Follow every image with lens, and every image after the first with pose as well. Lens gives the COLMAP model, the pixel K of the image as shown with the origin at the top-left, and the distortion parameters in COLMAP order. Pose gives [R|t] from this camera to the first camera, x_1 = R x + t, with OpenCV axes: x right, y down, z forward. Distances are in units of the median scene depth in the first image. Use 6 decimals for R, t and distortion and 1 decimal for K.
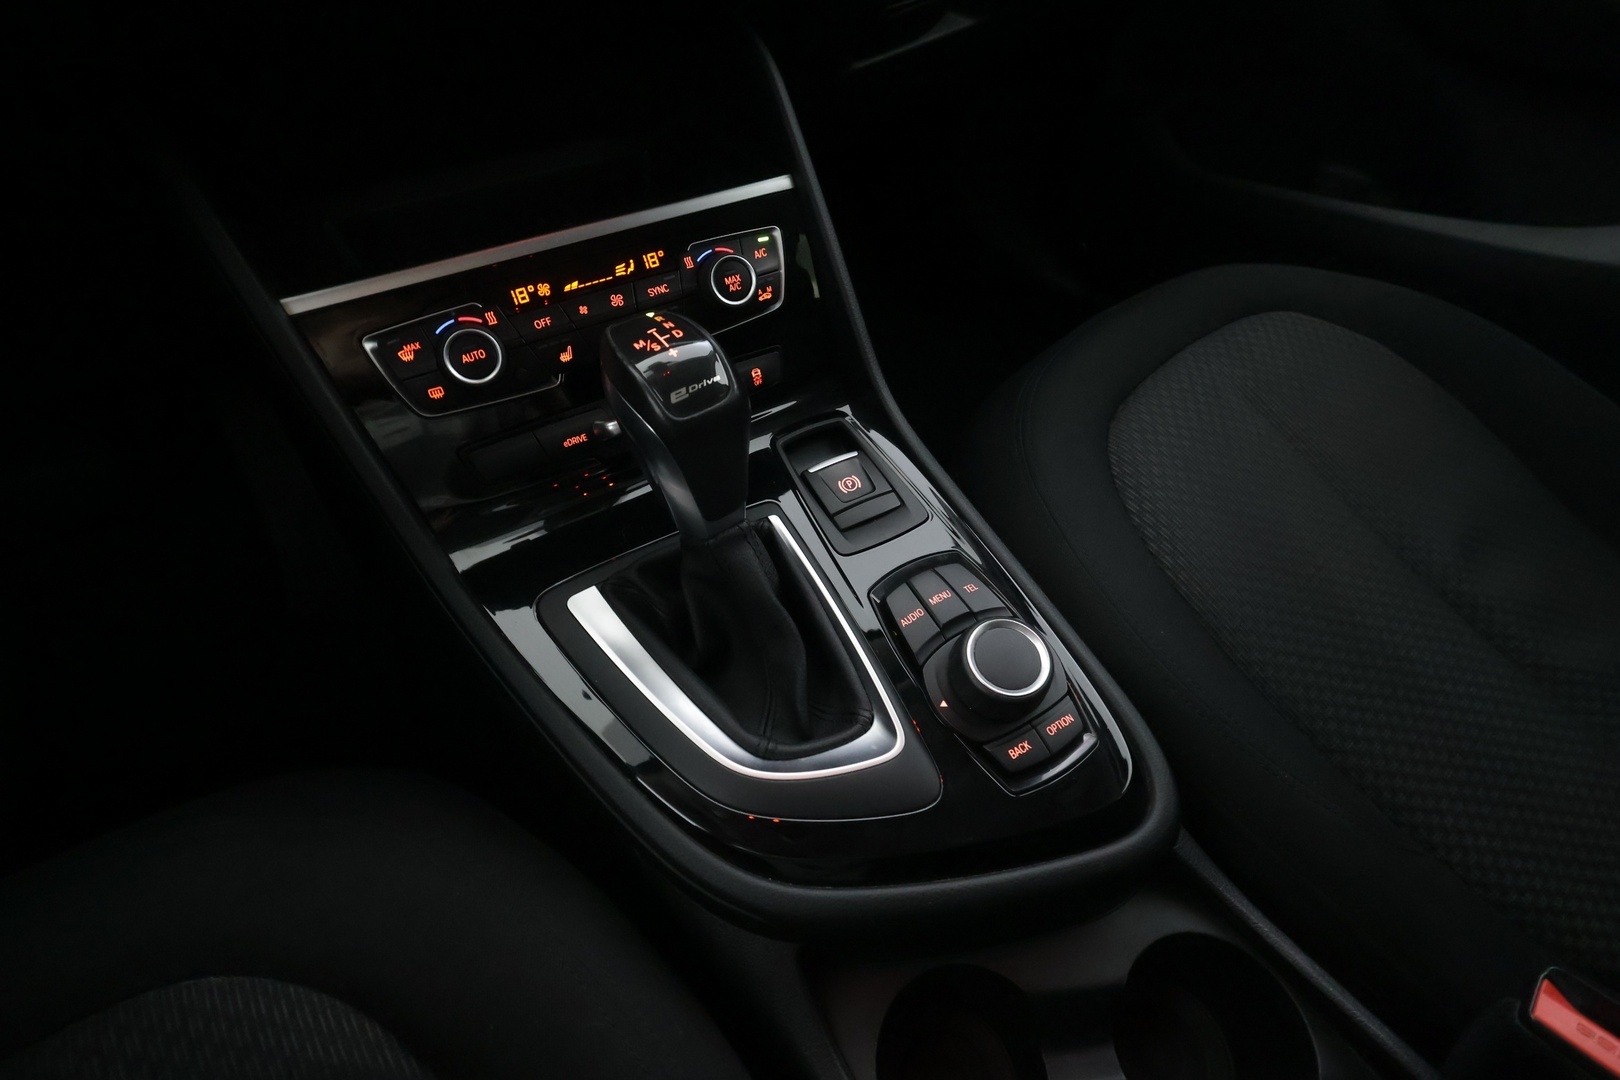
lens RADIAL K [[752.6, 0, 812.6], [0, 752.6, 540.2], [0, 0, 1]] dist [0.002872, 0.001081]
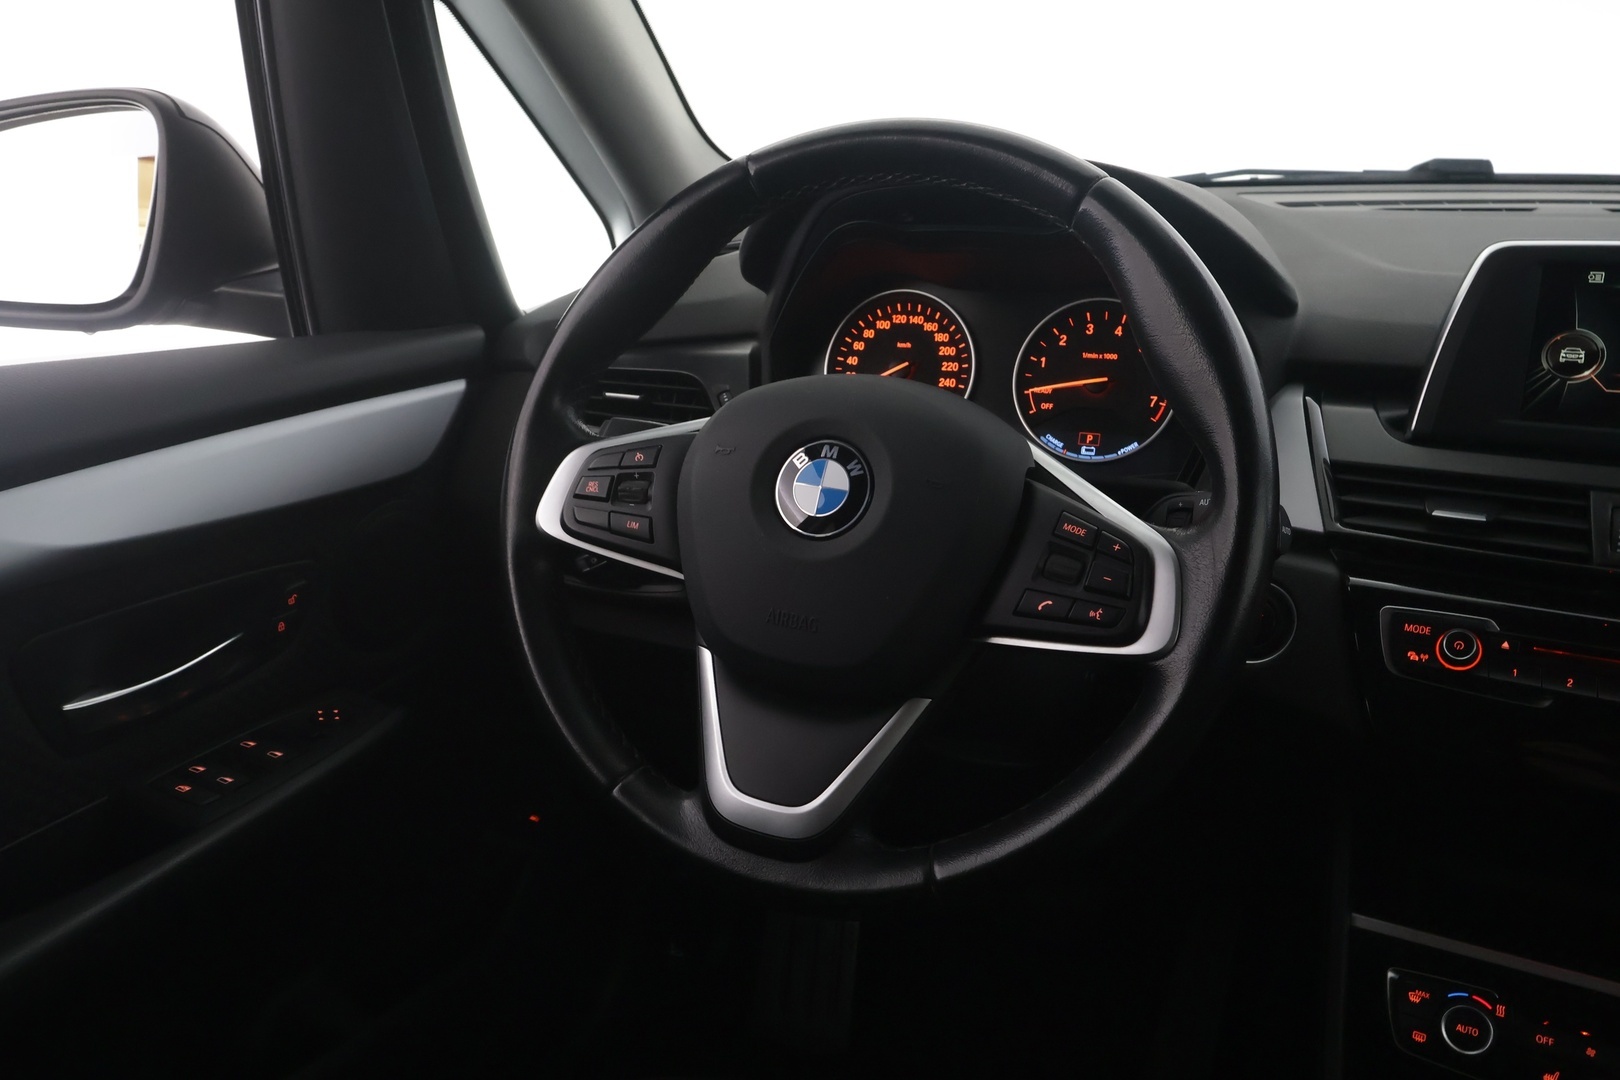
lens RADIAL K [[1281.4, 0, 807.7], [0, 1281.4, 542.6], [0, 0, 1]] dist [0.005451, 0.004597]
pose [[0.517883, 0.248003, -0.818714, 0.410389], [-0.650818, 0.735352, -0.188928, 0.214171], [0.555188, 0.630676, 0.542231, -0.995402]]
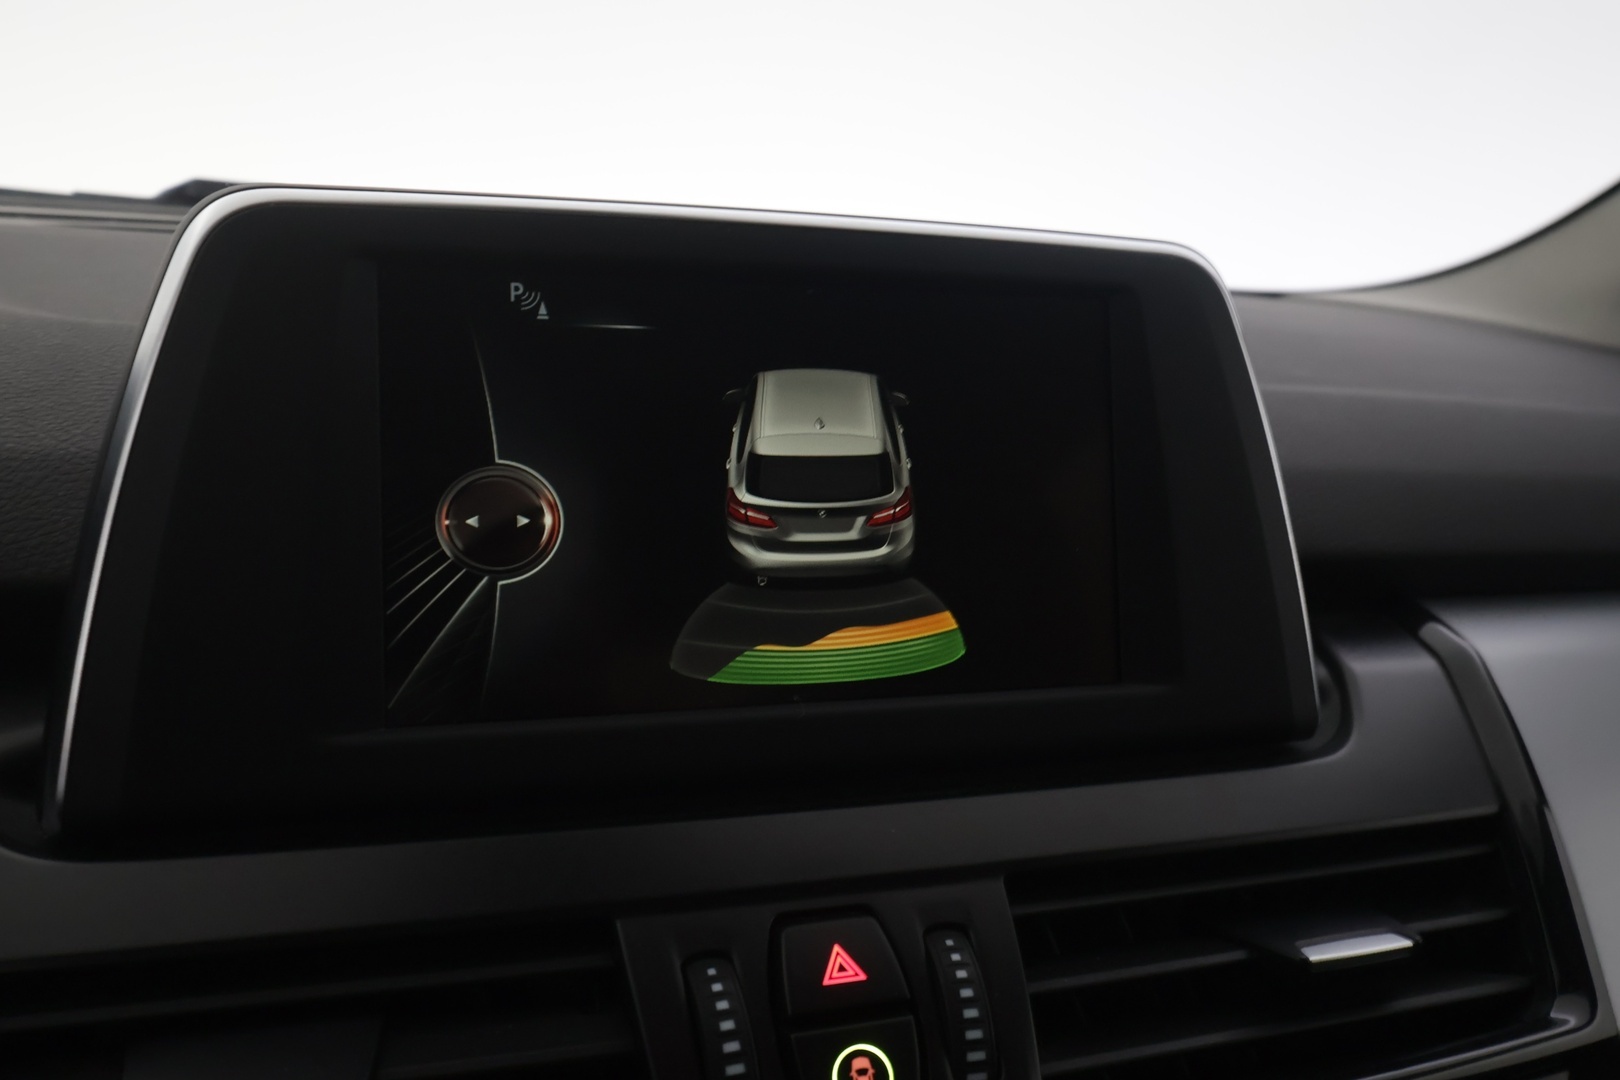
lens RADIAL K [[1281.4, 0, 826.1], [0, 1281.4, 534.6], [0, 0, 1]] dist [0.005451, 0.004597]
pose [[0.979071, 0.070959, -0.190748, -0.347261], [-0.177284, 0.757660, -0.628110, -0.708922], [0.099952, 0.648781, 0.754383, 0.028532]]
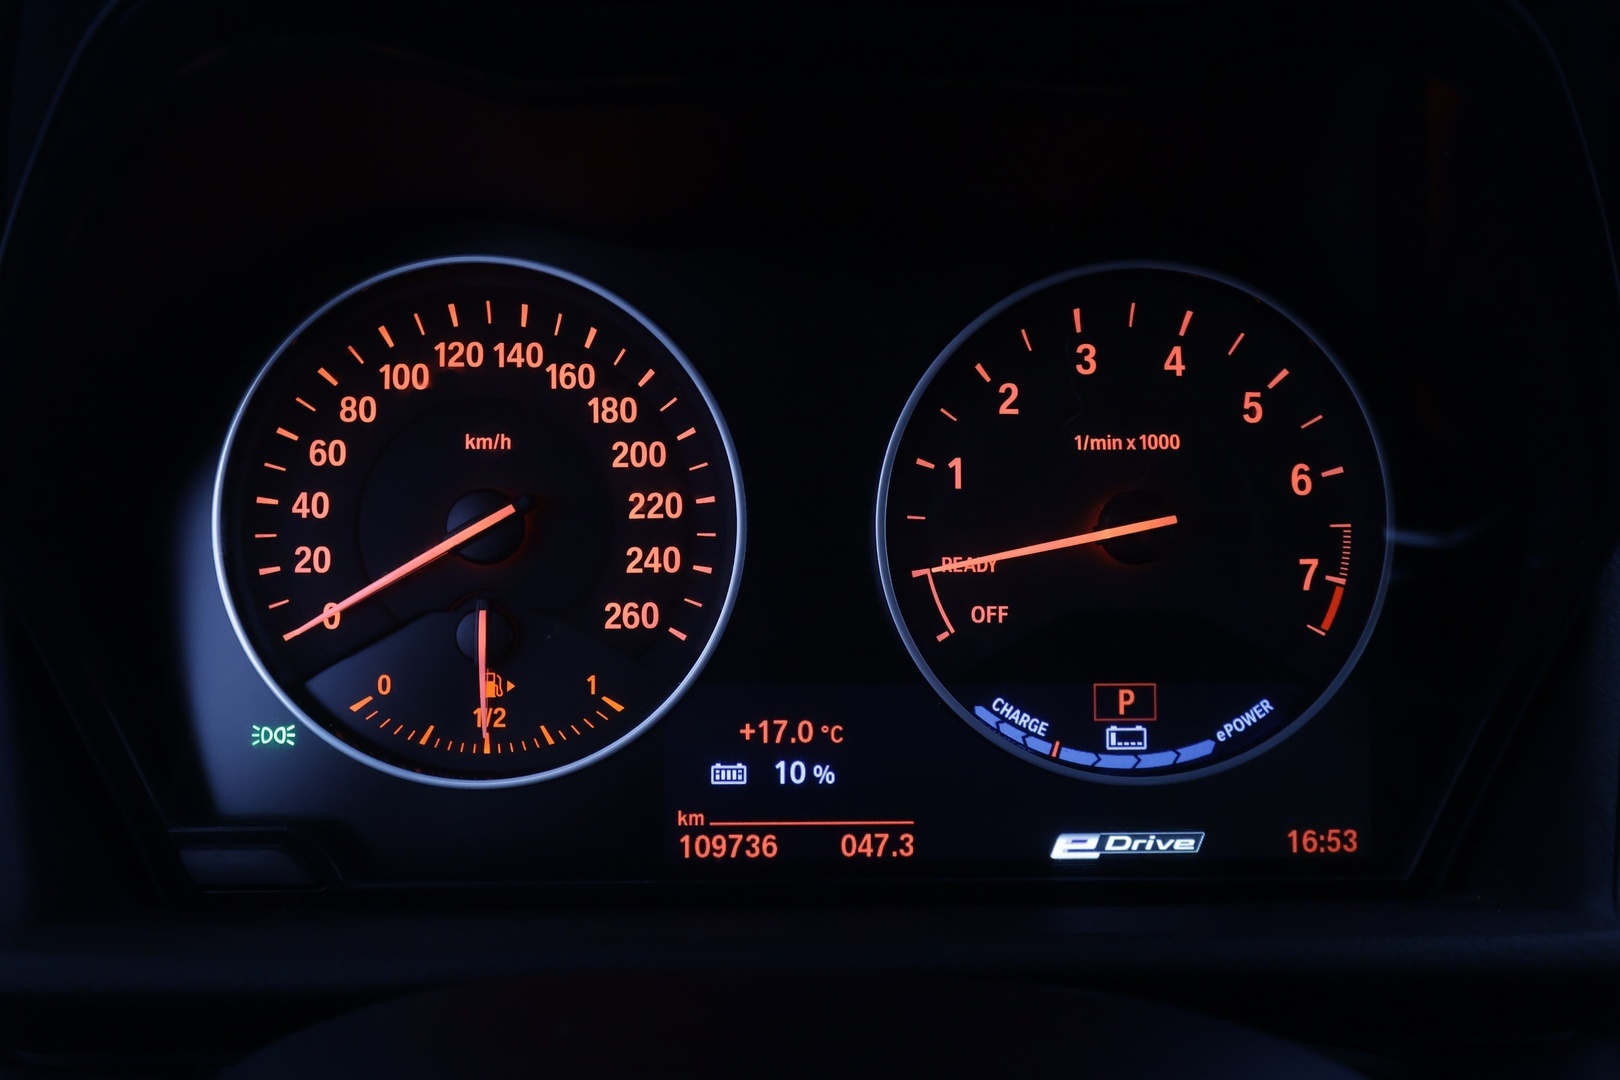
lens RADIAL K [[1281.4, 0, 807.8], [0, 1281.4, 535.2], [0, 0, 1]] dist [0.005451, 0.004597]
pose [[0.812160, 0.200936, -0.547742, -1.009768], [-0.448401, 0.815617, -0.365657, -0.406605], [0.373274, 0.542580, 0.752511, -0.269764]]
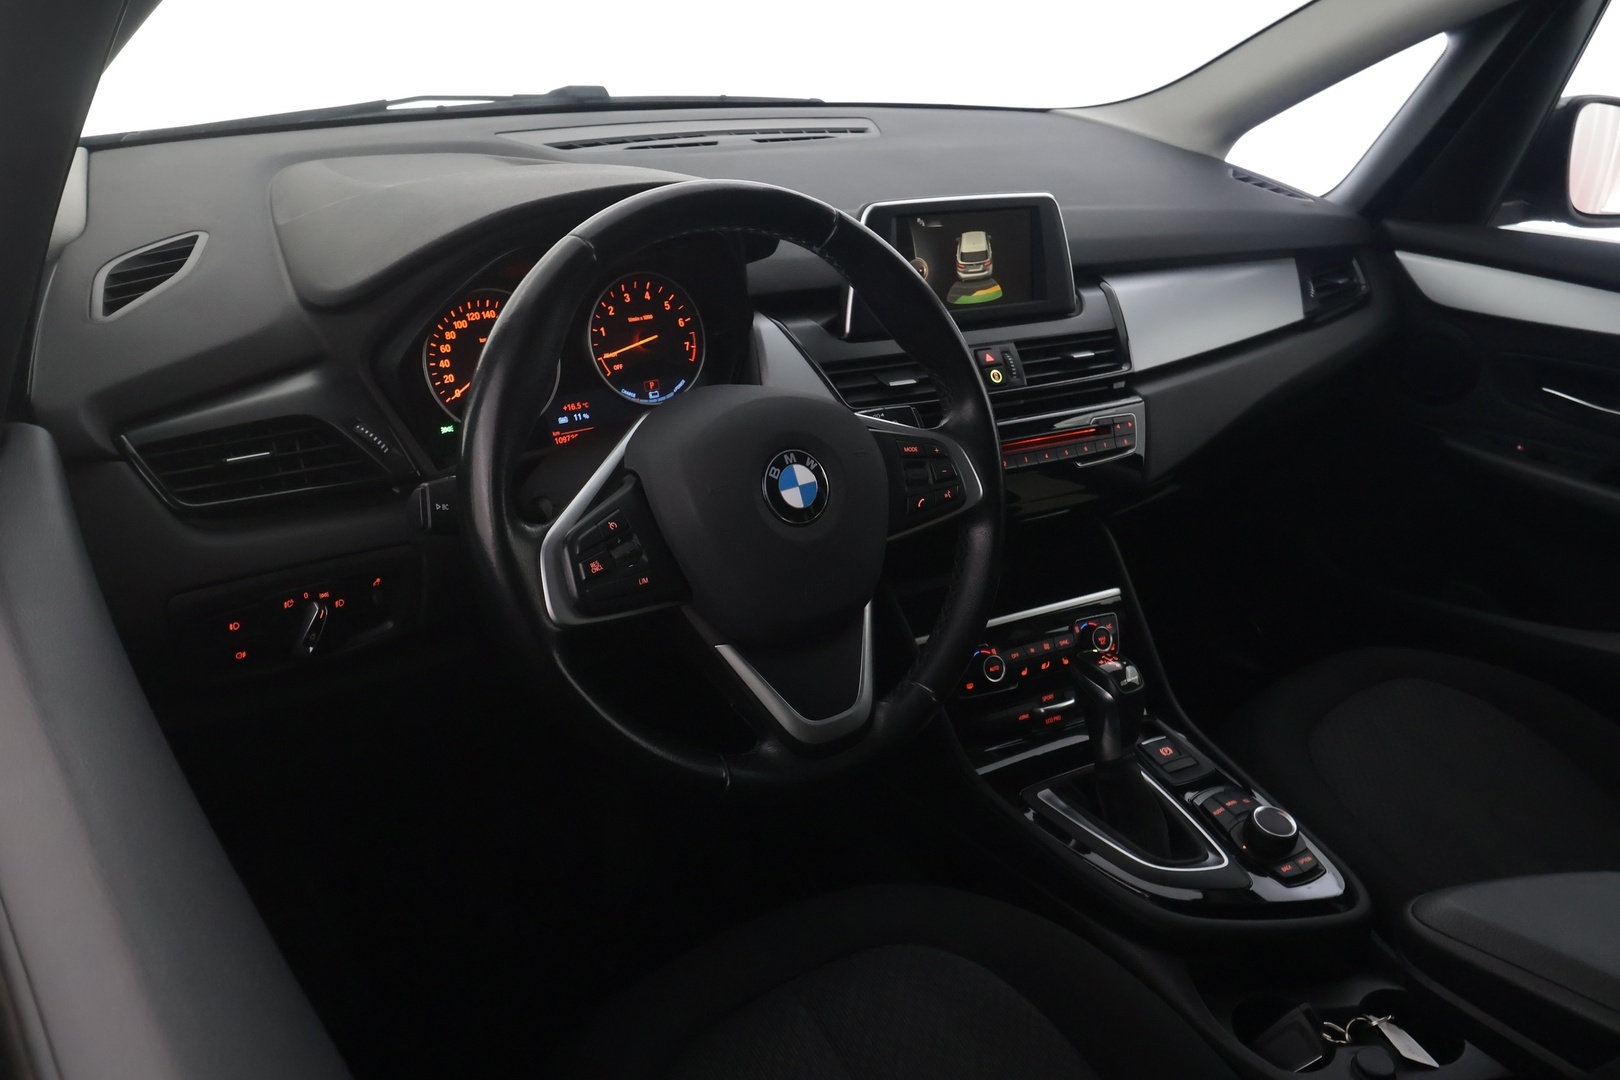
lens RADIAL K [[1281.4, 0, 812.3], [0, 1281.4, 548.4], [0, 0, 1]] dist [0.005451, 0.004597]
pose [[0.999026, 0.039283, 0.020078, -0.931467], [-0.027361, 0.908723, -0.416502, 0.832979], [-0.034607, 0.415547, 0.908913, -2.056900]]
